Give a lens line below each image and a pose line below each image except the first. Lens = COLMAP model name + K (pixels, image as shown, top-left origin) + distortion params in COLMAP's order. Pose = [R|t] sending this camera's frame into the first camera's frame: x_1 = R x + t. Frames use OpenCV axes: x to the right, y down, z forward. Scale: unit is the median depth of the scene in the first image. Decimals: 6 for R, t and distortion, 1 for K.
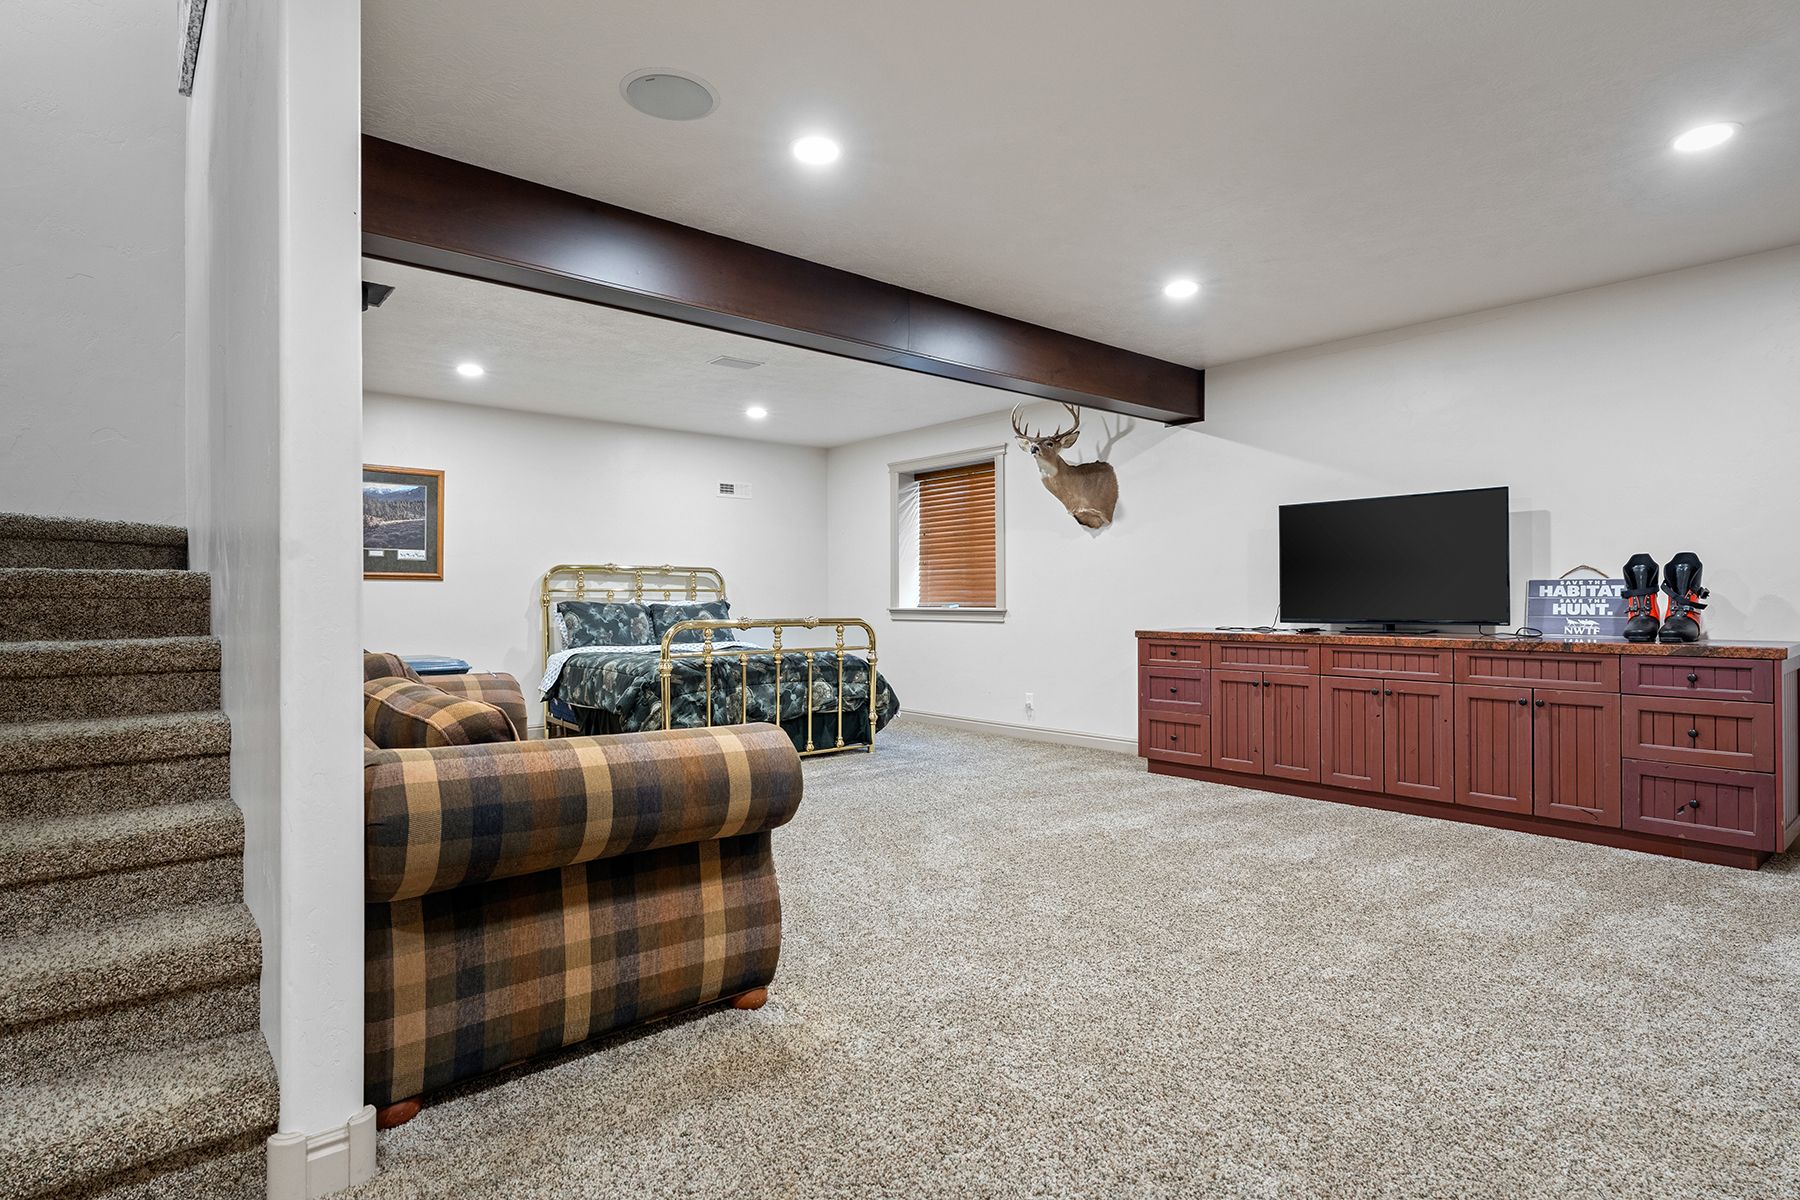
lens RADIAL K [[942.8, 0, 900.0], [0, 942.8, 600.0], [0, 0, 1]] dist [0.001753, 0.000619]
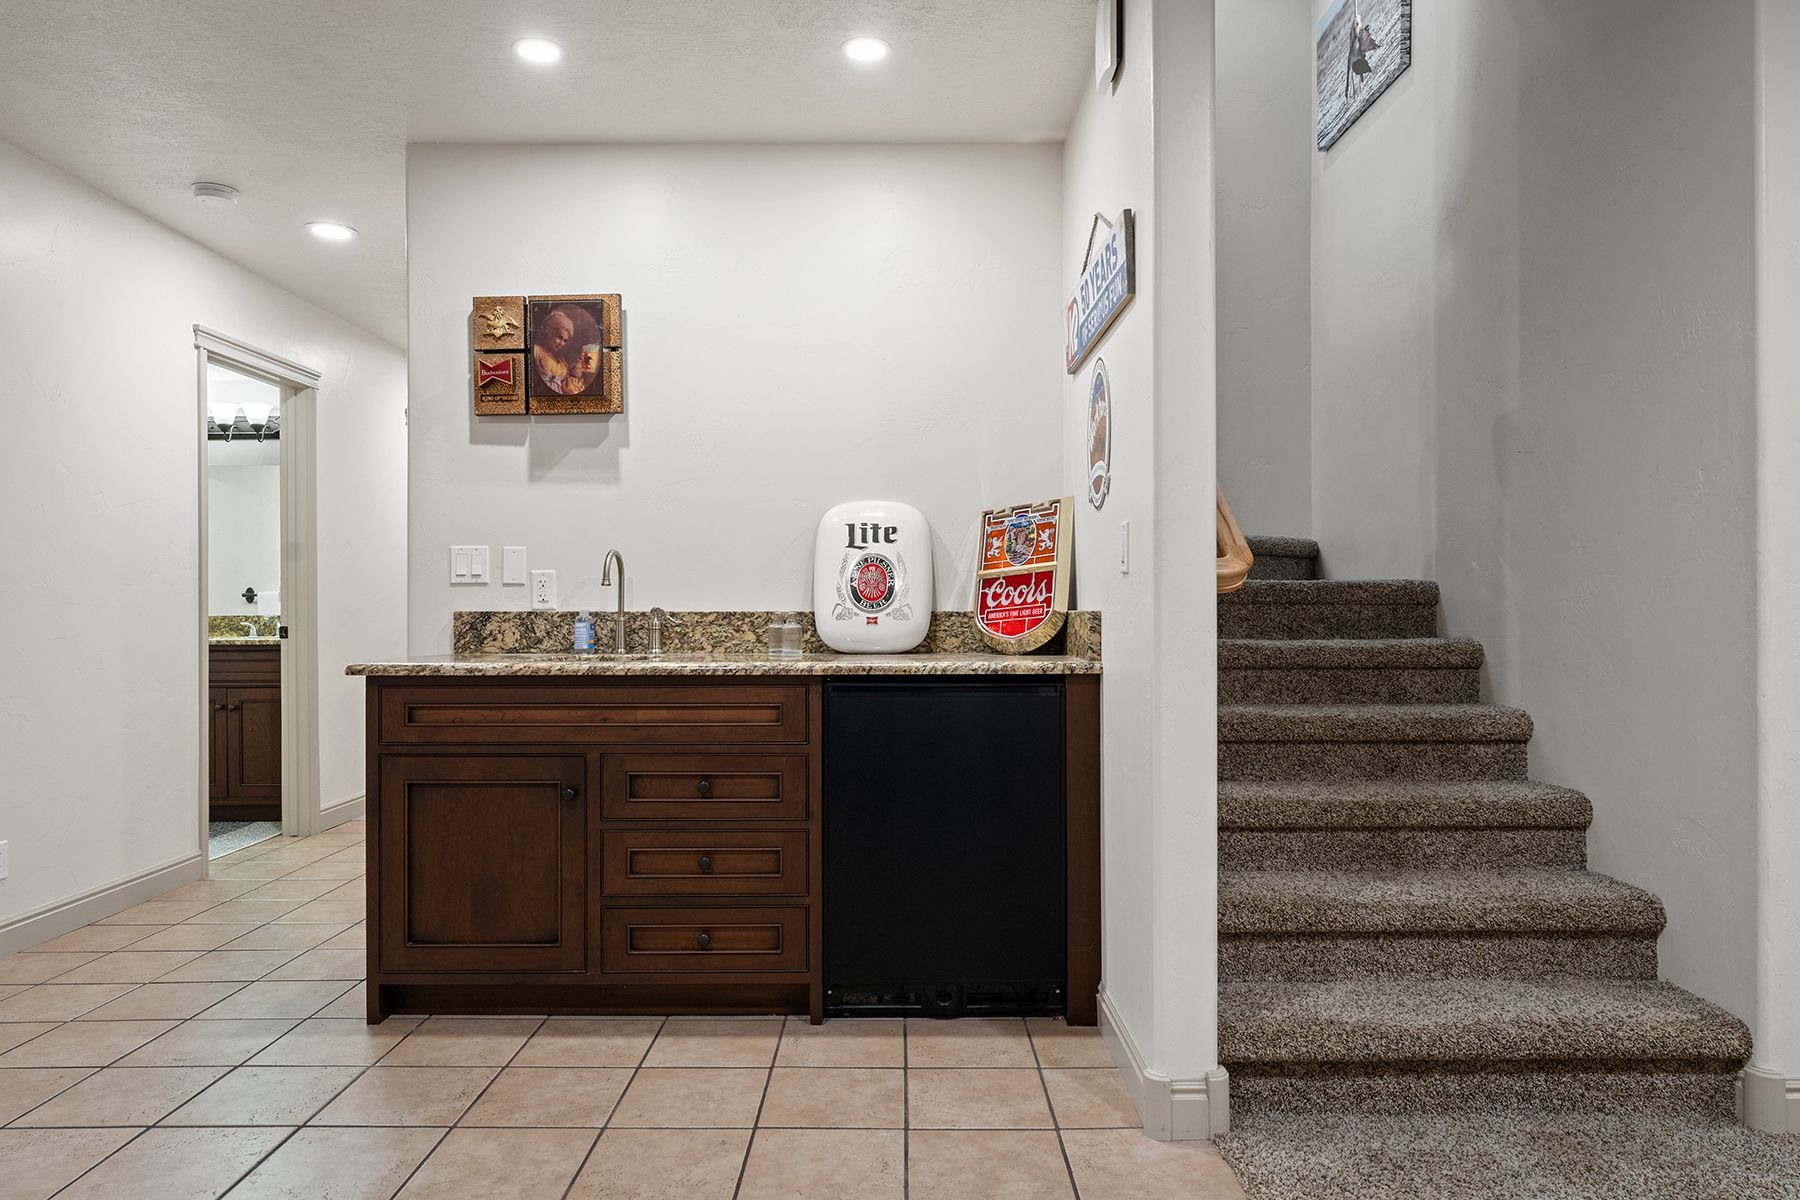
lens RADIAL K [[1145.4, 0, 900.0], [0, 1145.4, 600.0], [0, 0, 1]] dist [-0.001318, -0.000442]
pose [[0.759709, -0.003817, -0.650251, -0.454791], [0.002126, 0.999992, -0.003386, -0.005413], [0.650259, 0.001190, 0.759711, -0.632596]]
